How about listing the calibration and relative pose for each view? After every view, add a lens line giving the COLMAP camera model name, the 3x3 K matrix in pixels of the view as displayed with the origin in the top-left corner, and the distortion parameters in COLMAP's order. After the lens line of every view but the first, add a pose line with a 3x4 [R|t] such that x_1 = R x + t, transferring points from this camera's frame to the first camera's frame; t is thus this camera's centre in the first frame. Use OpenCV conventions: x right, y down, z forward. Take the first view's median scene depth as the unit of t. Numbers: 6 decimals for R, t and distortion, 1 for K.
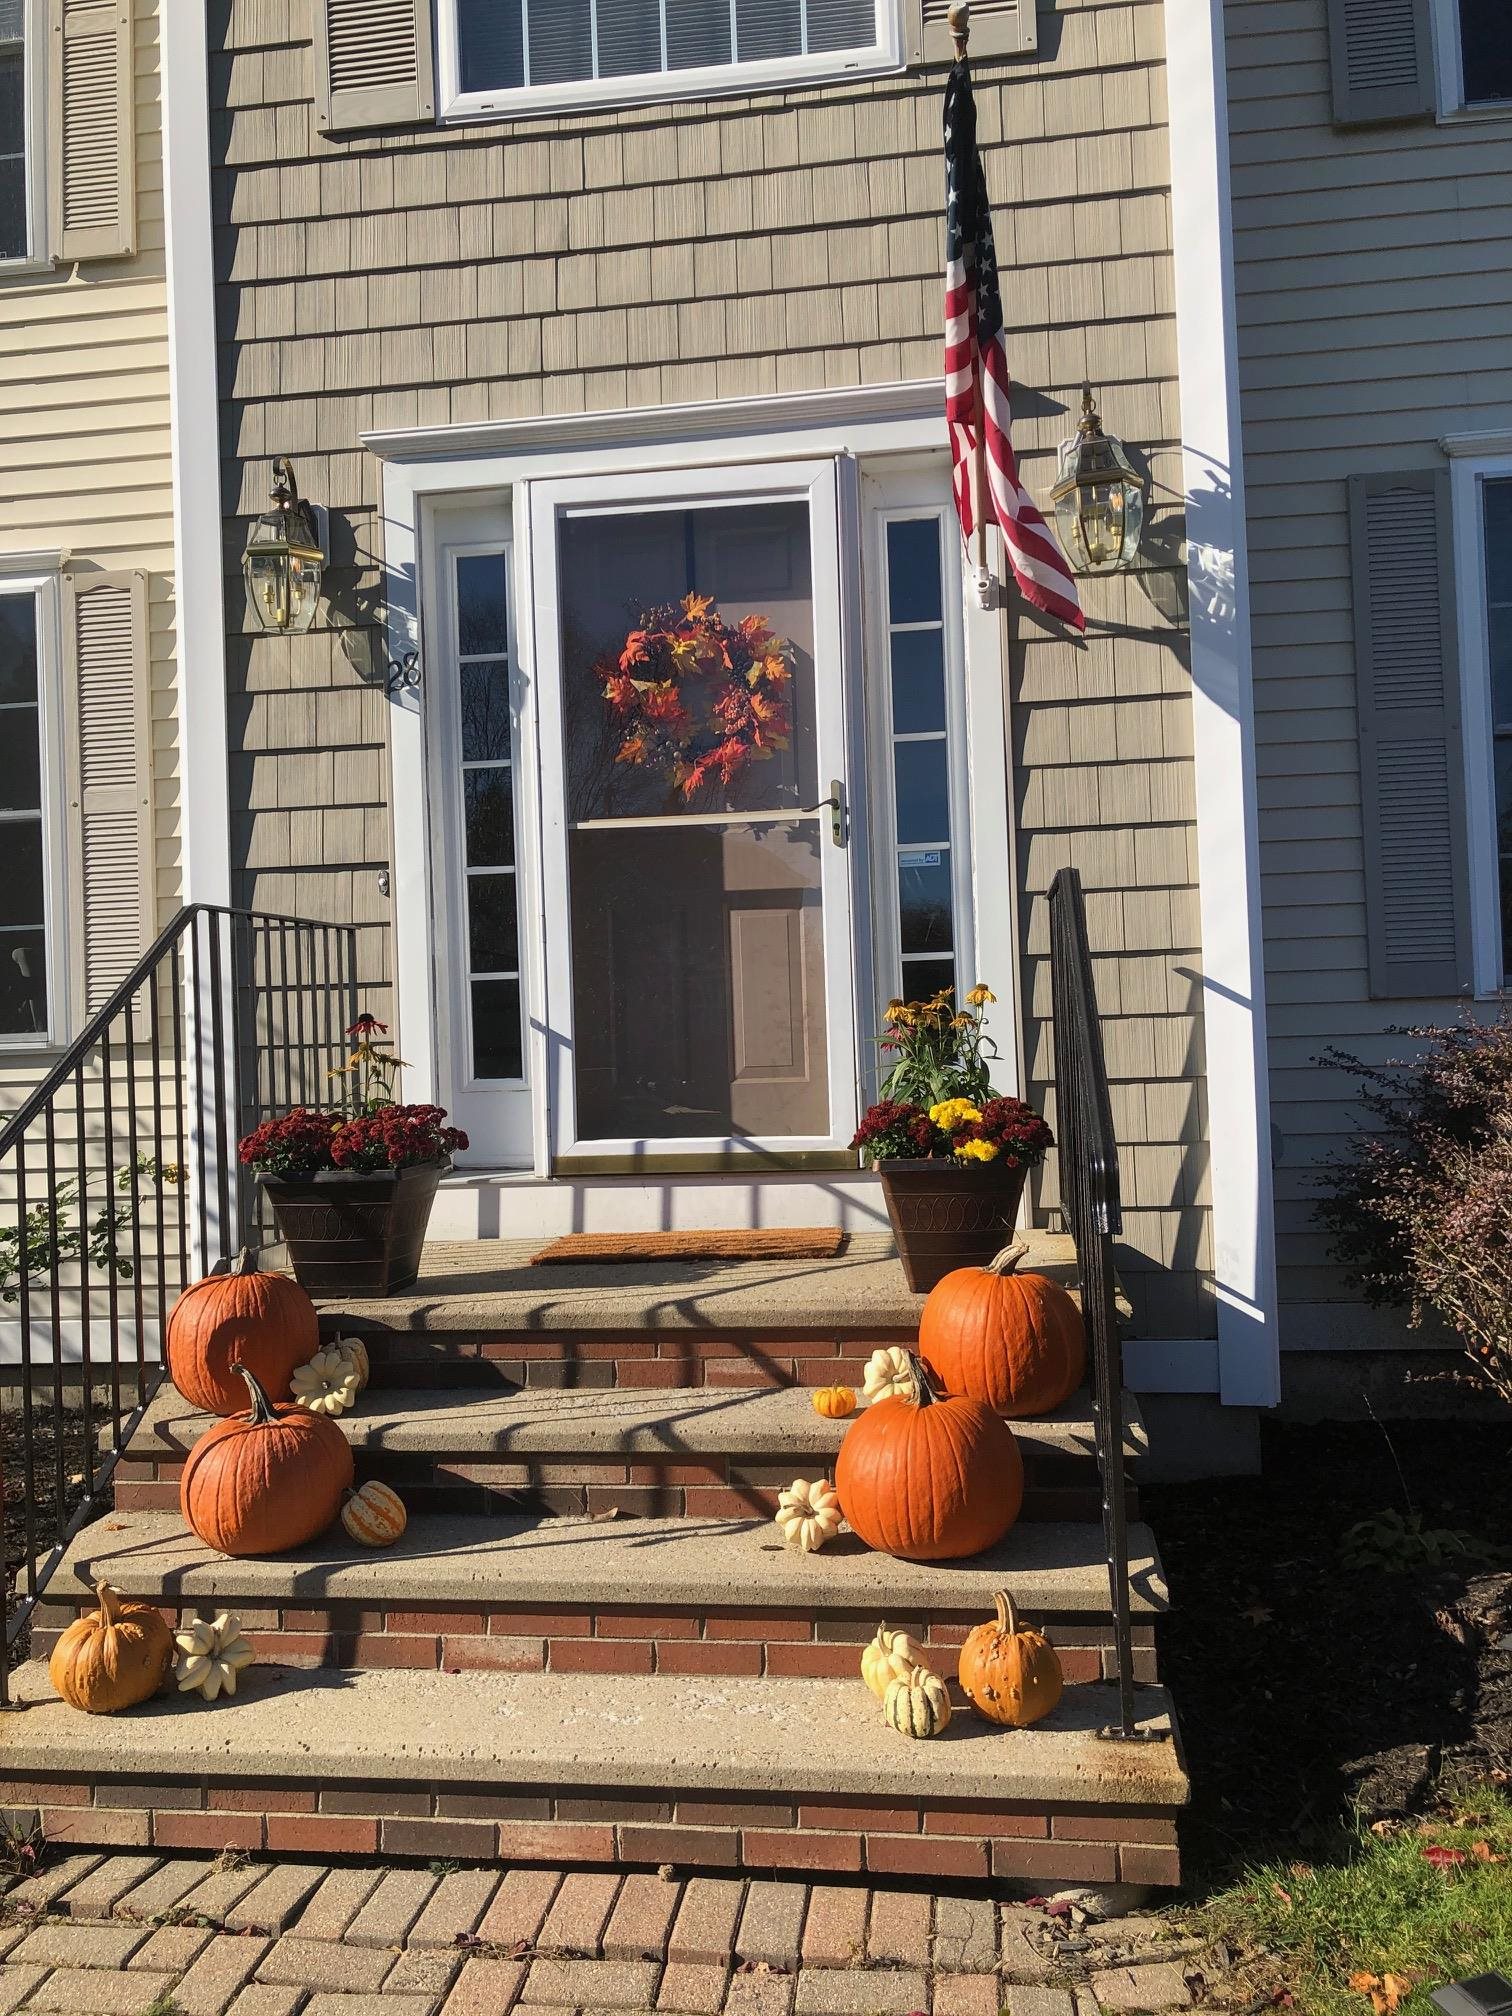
lens RADIAL K [[1640.2, 0, 755.0], [0, 1640.2, 1002.0], [0, 0, 1]] dist [0.029224, -0.038255]
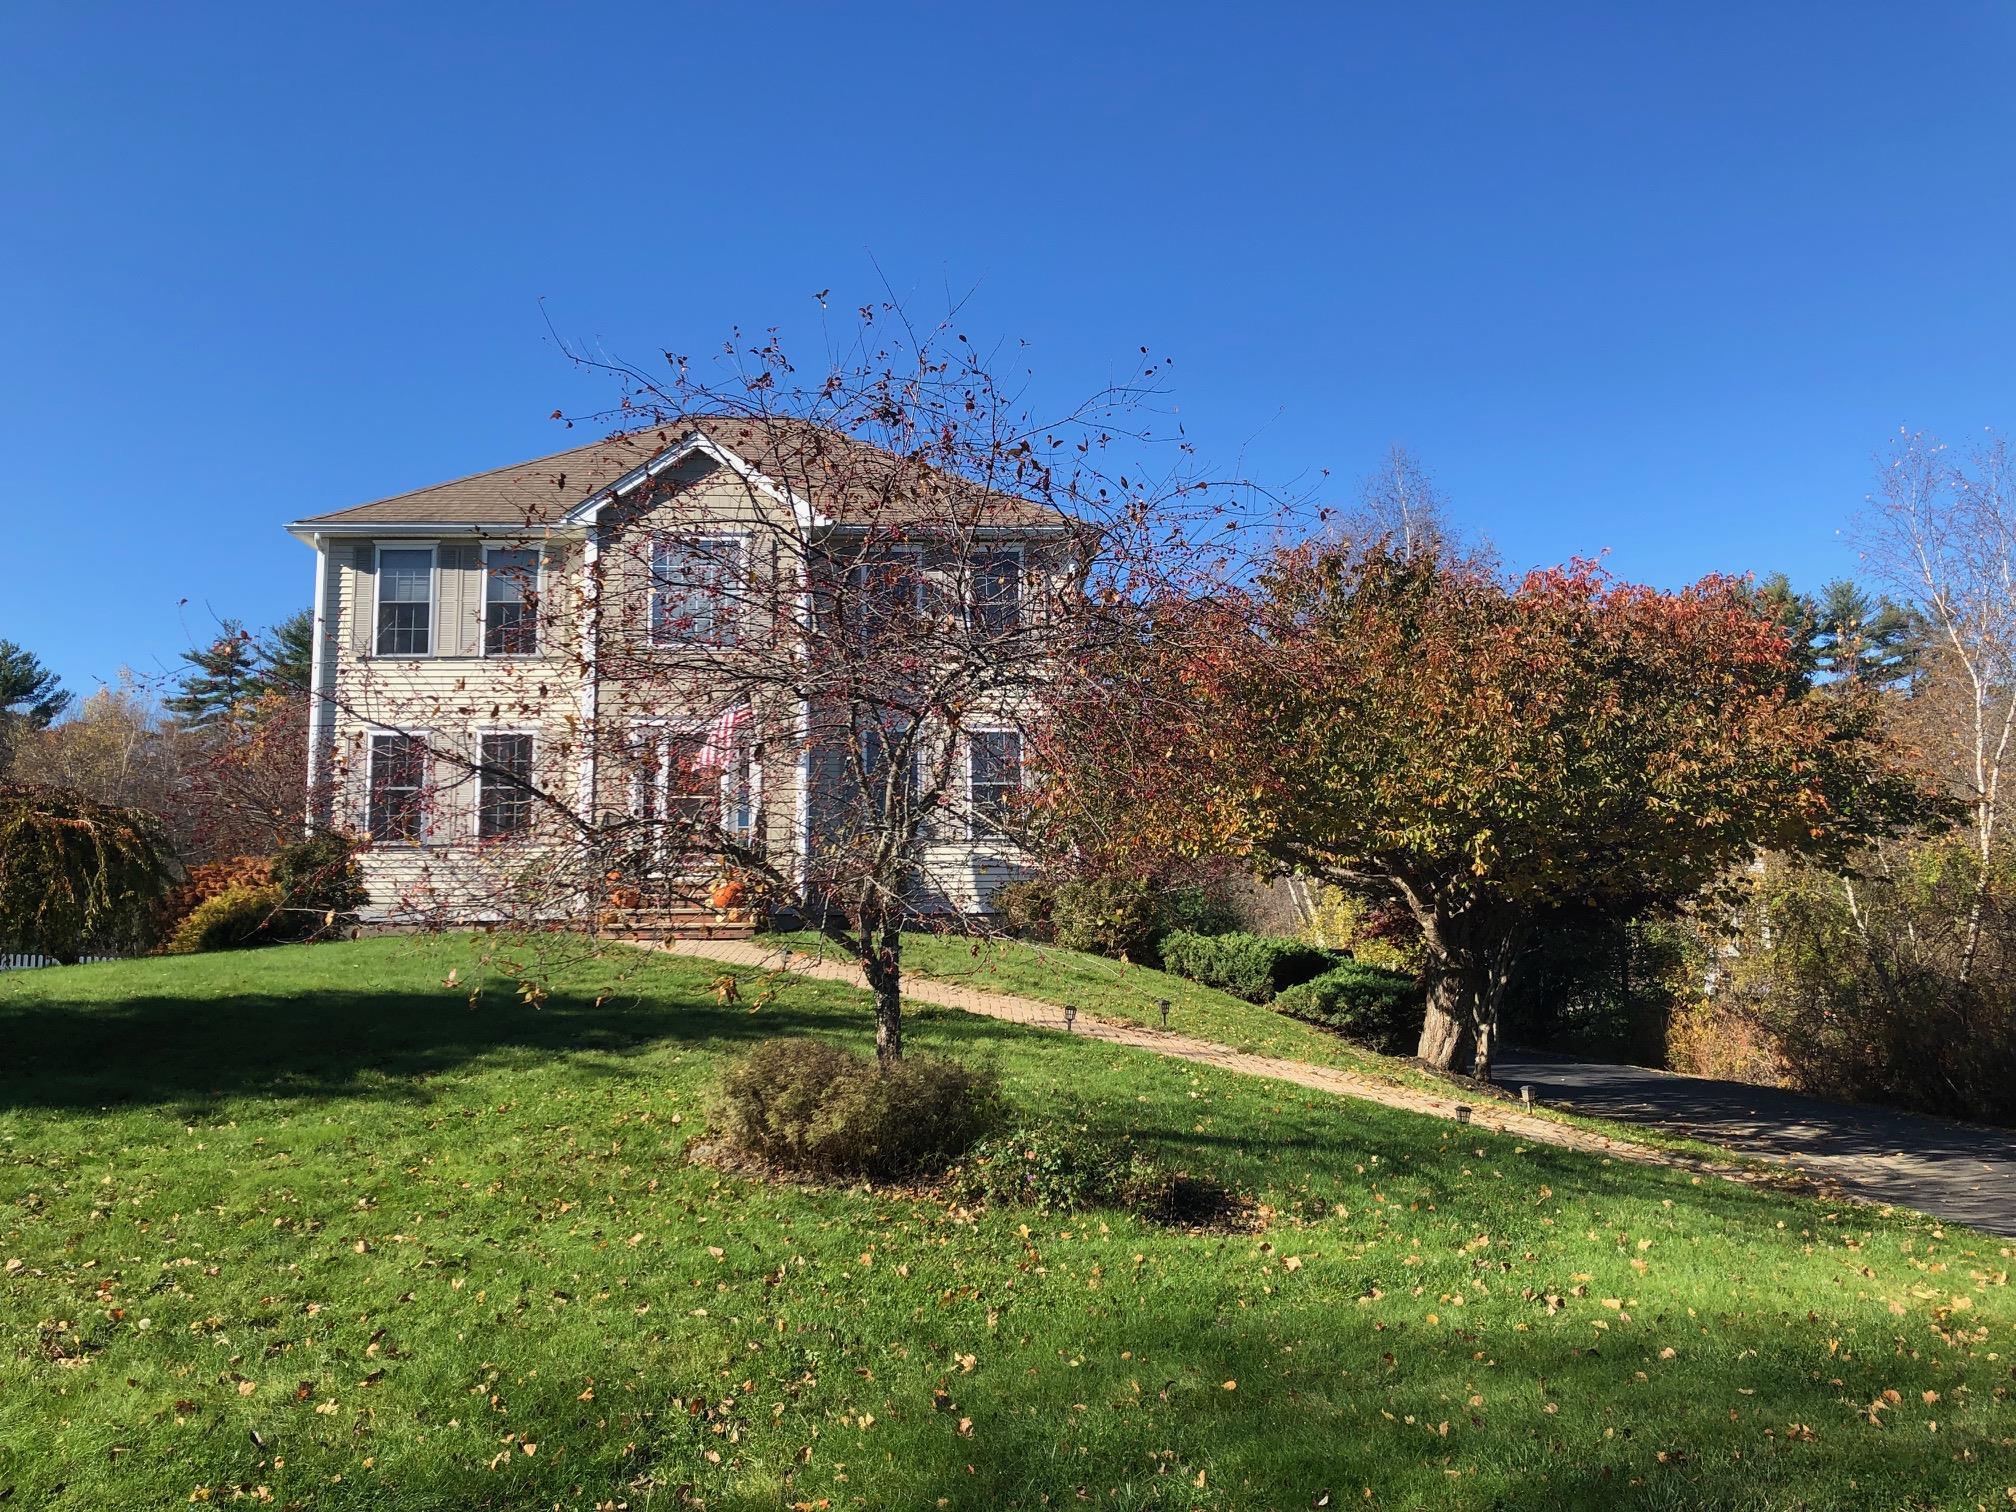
lens RADIAL K [[1640.2, 0, 1006.8], [0, 1640.2, 767.8], [0, 0, 1]] dist [0.029224, -0.038255]
pose [[0.979318, 0.045688, 0.197102, -0.093510], [-0.025855, 0.994443, -0.102048, 0.273202], [-0.200669, 0.094841, 0.975058, -3.928678]]
